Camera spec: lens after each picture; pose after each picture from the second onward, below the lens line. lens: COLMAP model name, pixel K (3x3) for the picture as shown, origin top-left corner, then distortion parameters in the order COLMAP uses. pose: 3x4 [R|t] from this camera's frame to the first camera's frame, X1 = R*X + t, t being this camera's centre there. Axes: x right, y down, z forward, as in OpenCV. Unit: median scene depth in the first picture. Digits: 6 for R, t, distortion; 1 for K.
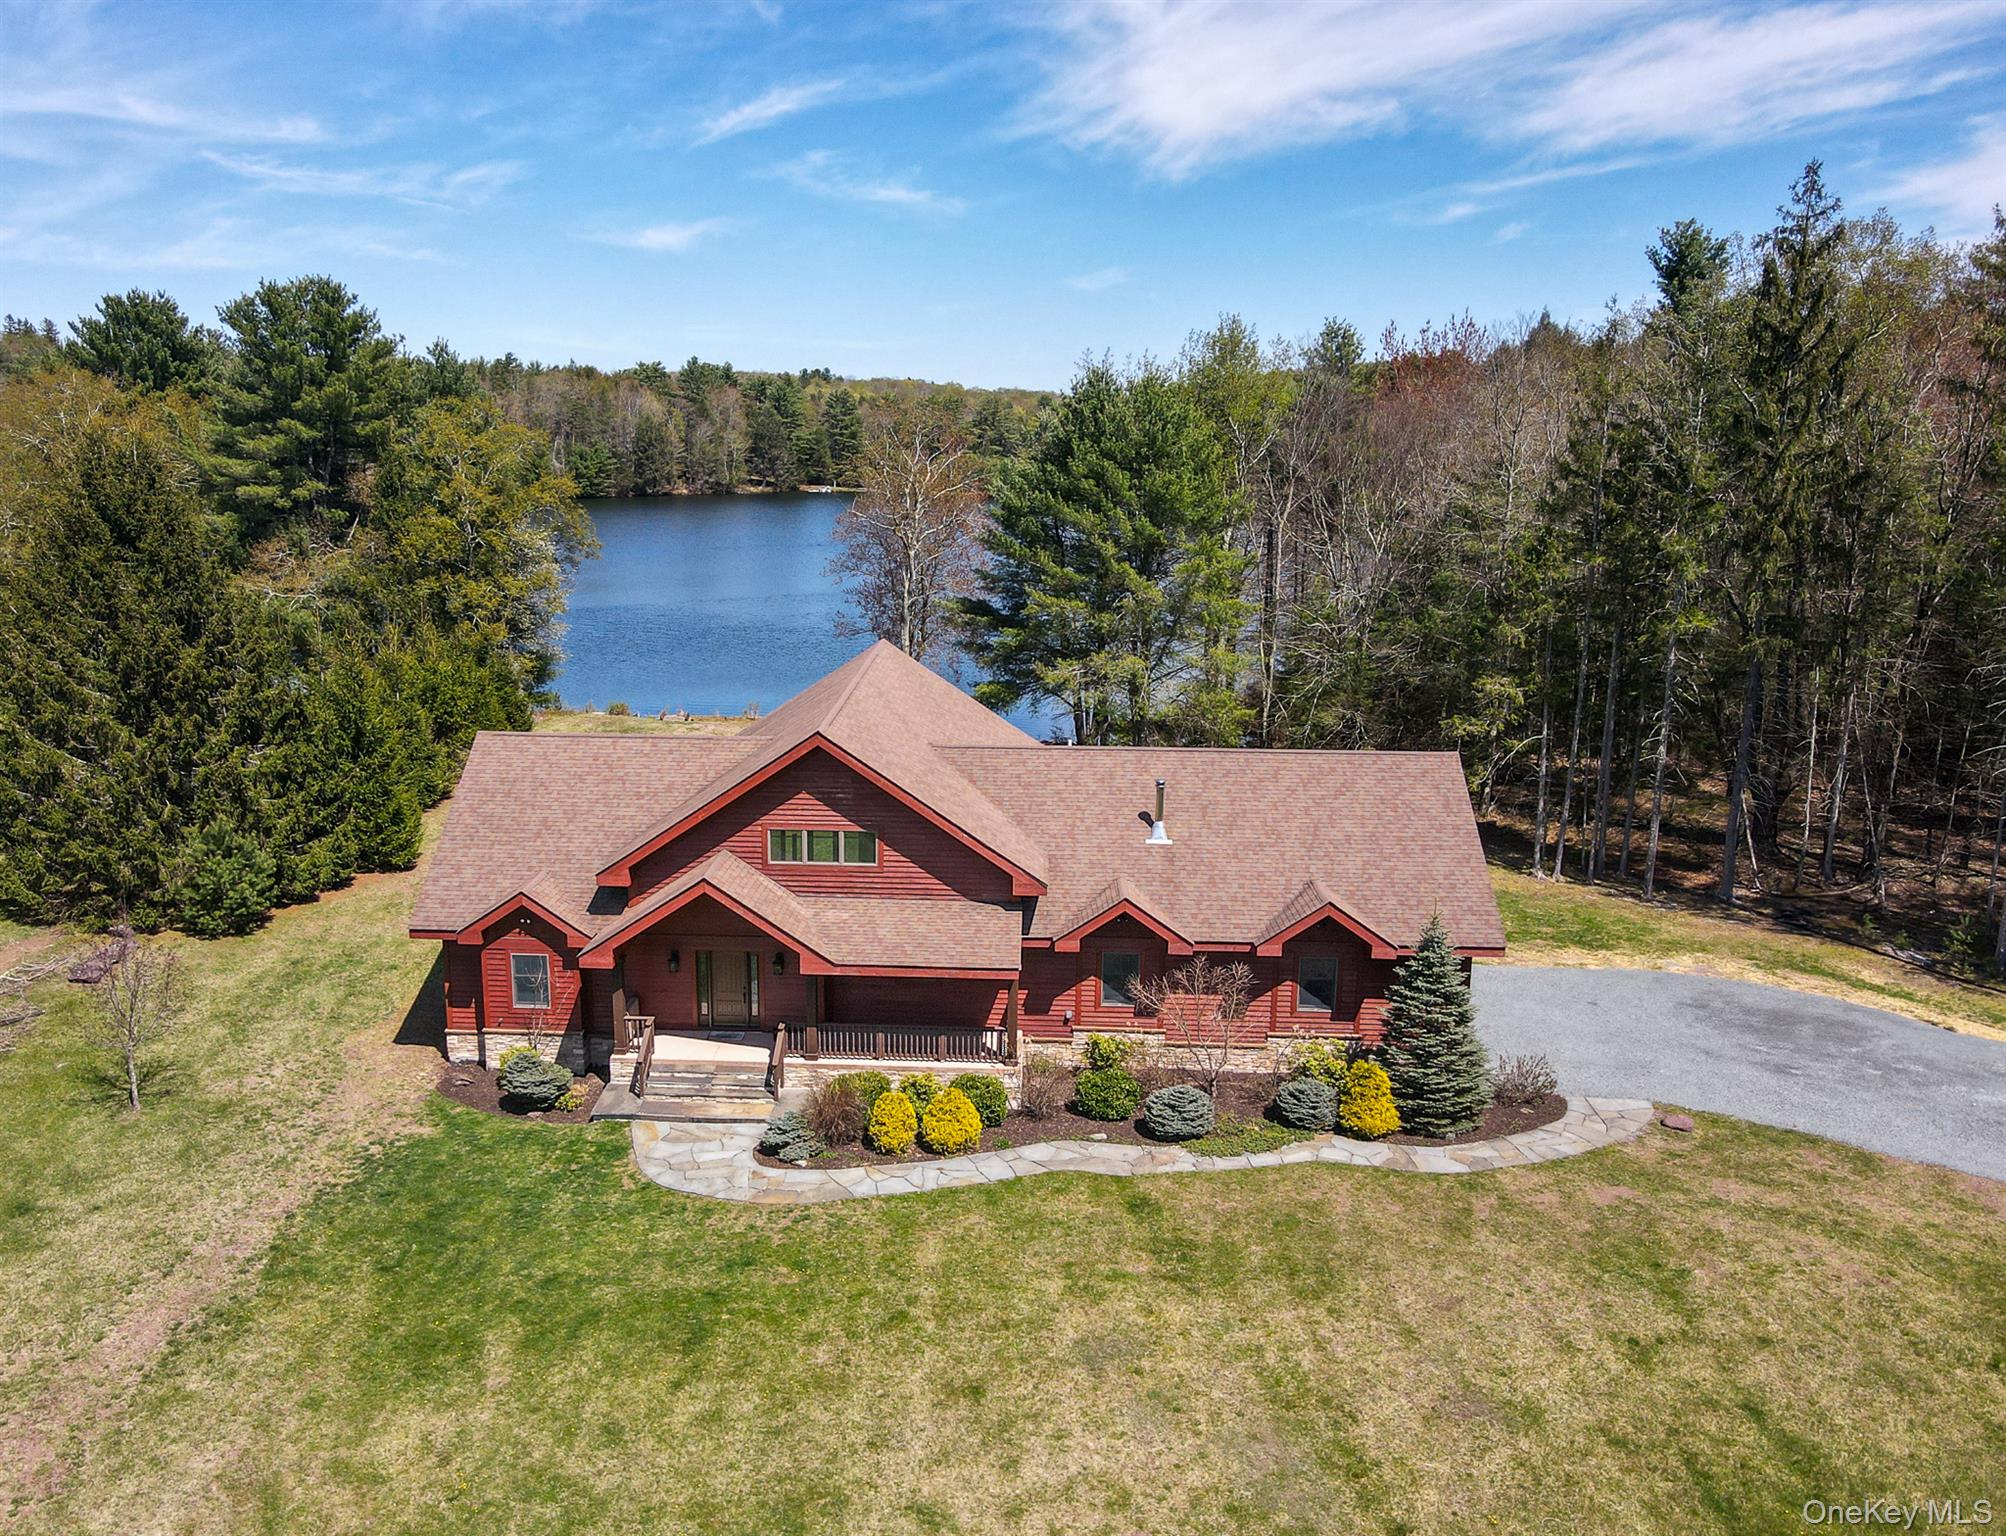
lens RADIAL K [[1626.3, 0, 932.0], [0, 1626.3, 783.7], [0, 0, 1]] dist [-0.001143, 0.094579]
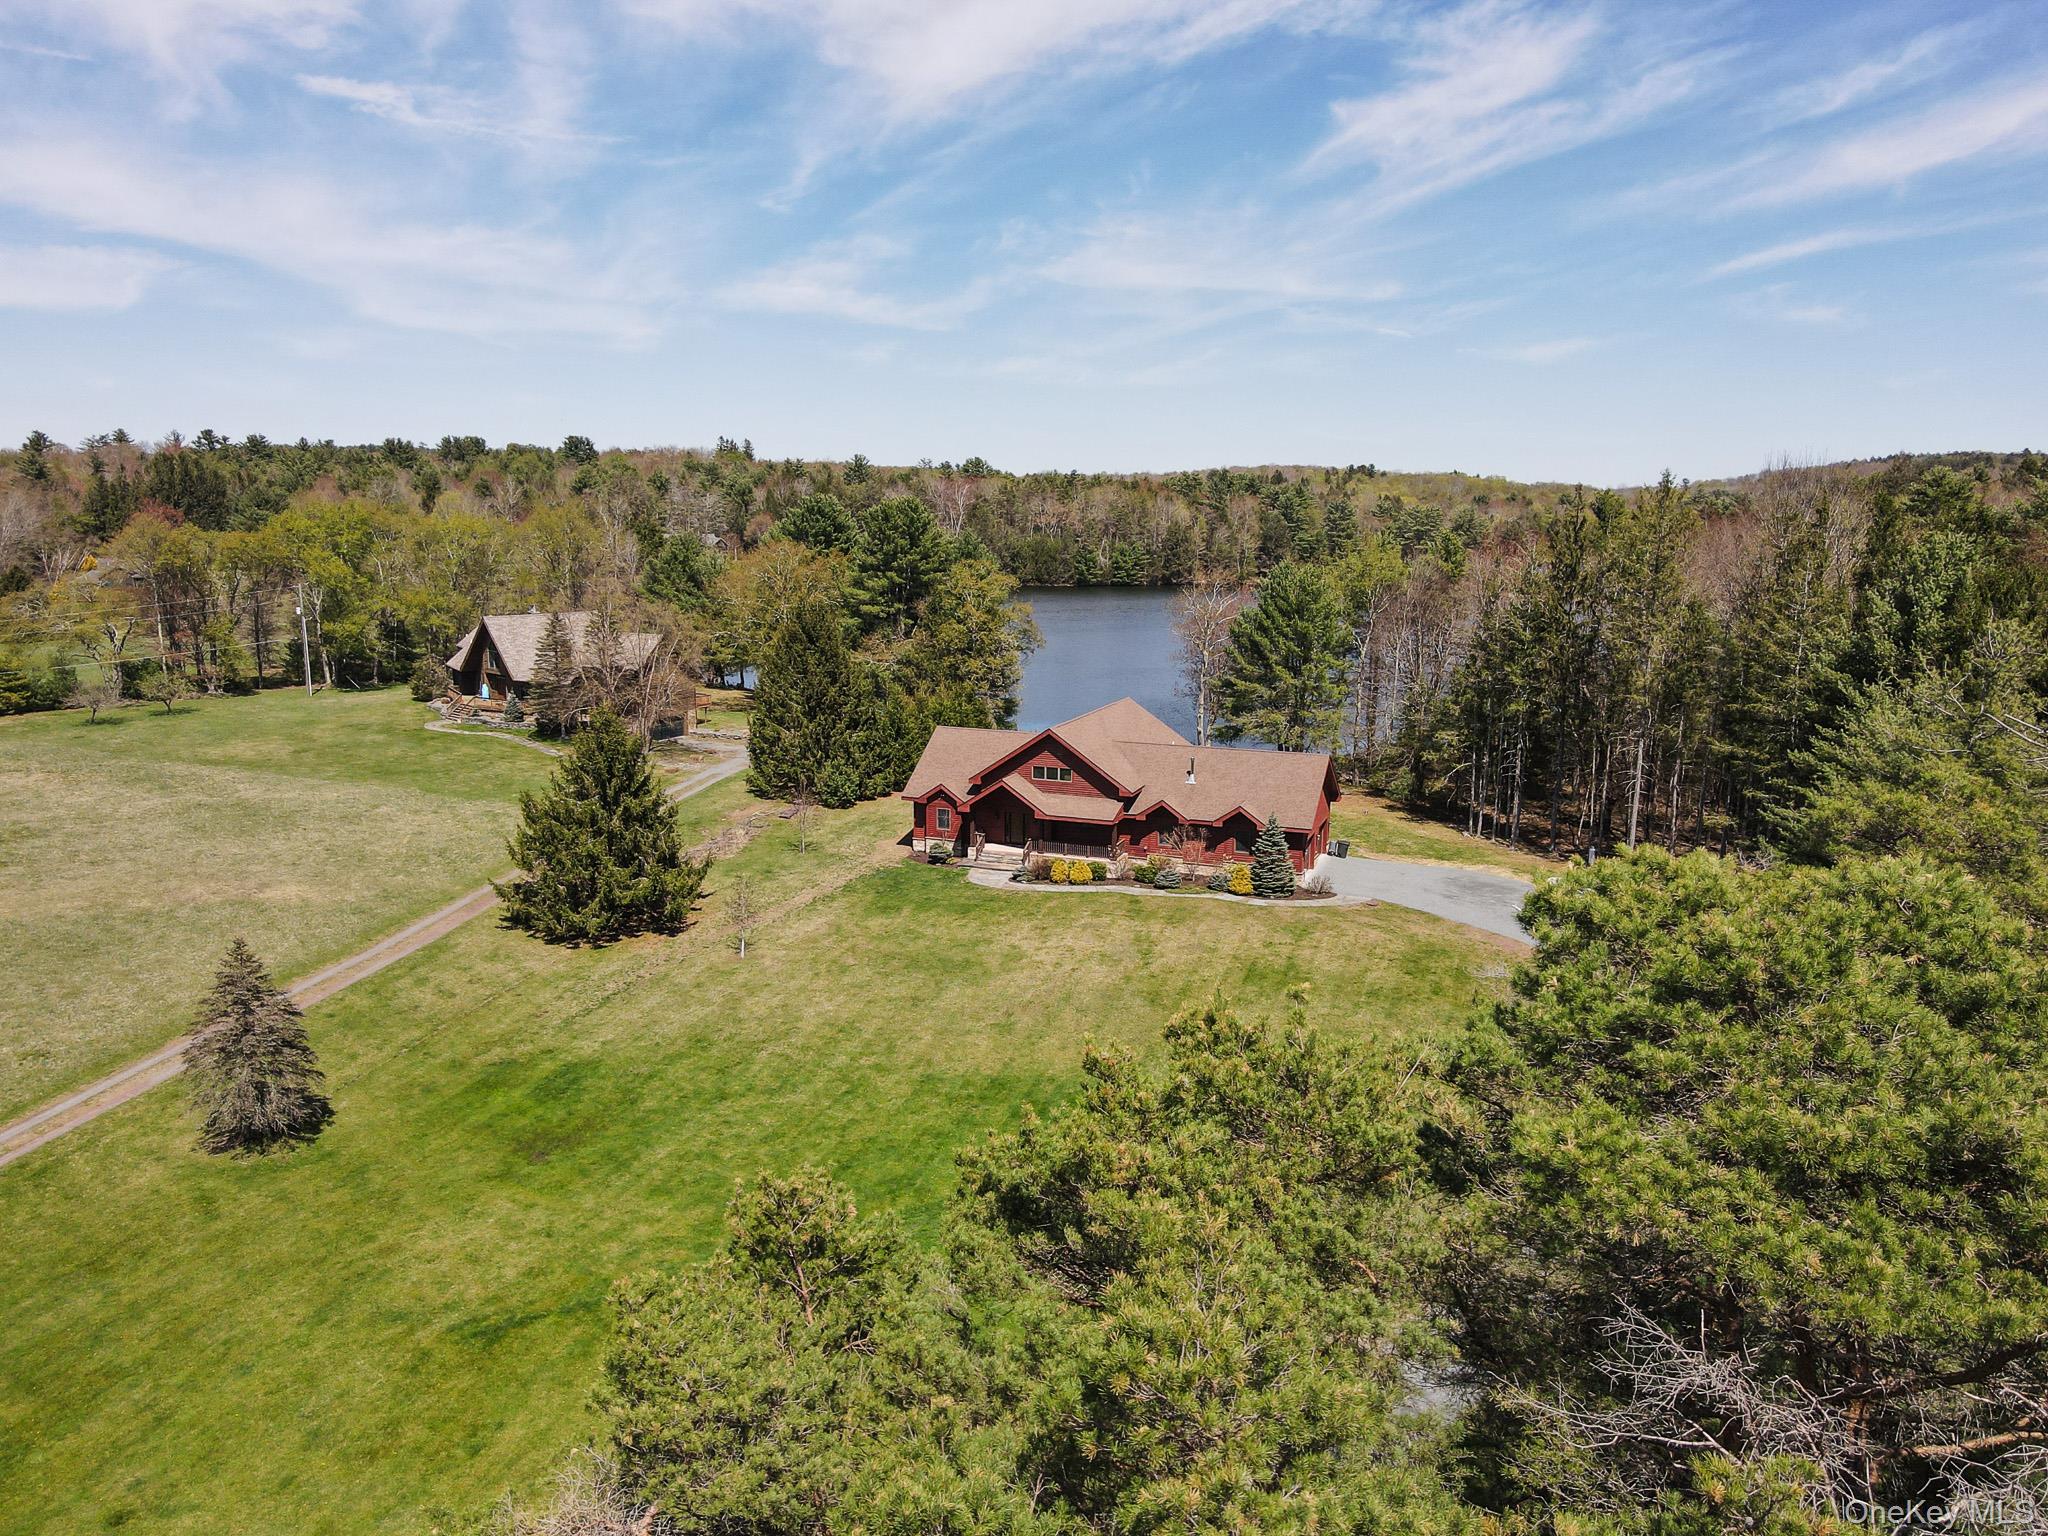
lens RADIAL K [[1506.5, 0, 1027.4], [0, 1506.5, 756.3], [0, 0, 1]] dist [-0.019736, 0.057238]
pose [[0.956208, 0.055373, -0.287402, 0.572226], [-0.070464, 0.996612, -0.042425, 0.113778], [0.284079, 0.060819, 0.956870, -1.281569]]
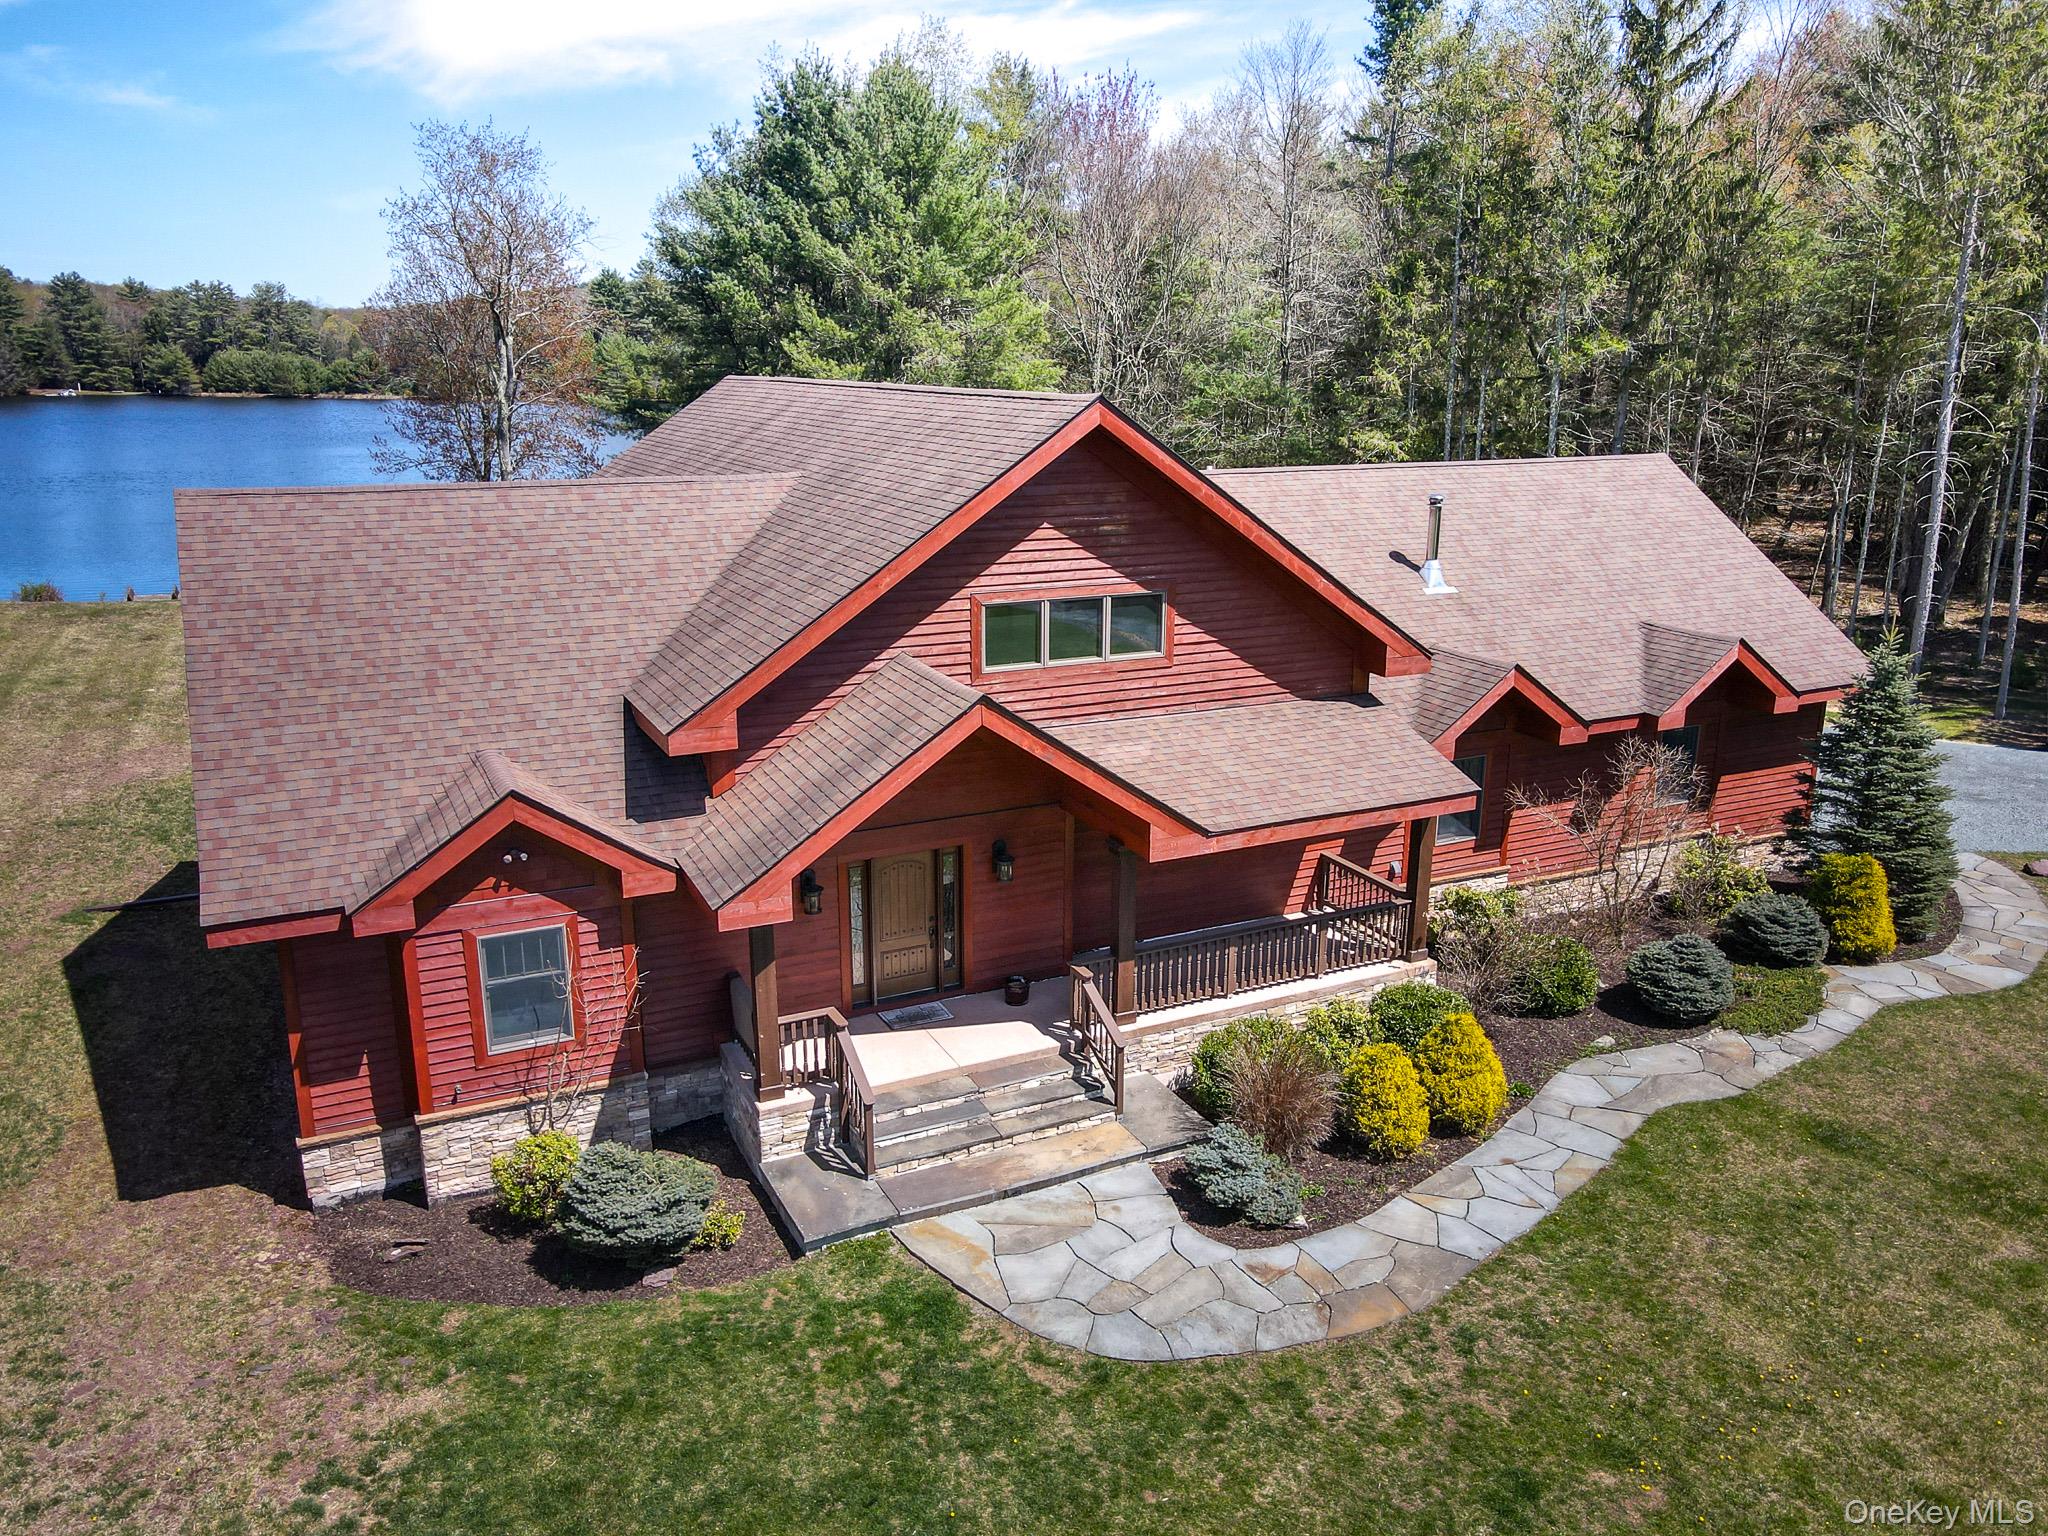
lens RADIAL K [[1489.8, 0, 1024.0], [0, 1489.8, 768.0], [0, 0, 1]] dist [0.019746, 0.002128]
pose [[0.862872, -0.131141, 0.488112, -0.322412], [0.108276, 0.991293, 0.074924, 0.044757], [-0.493688, -0.011799, 0.869559, 0.573063]]
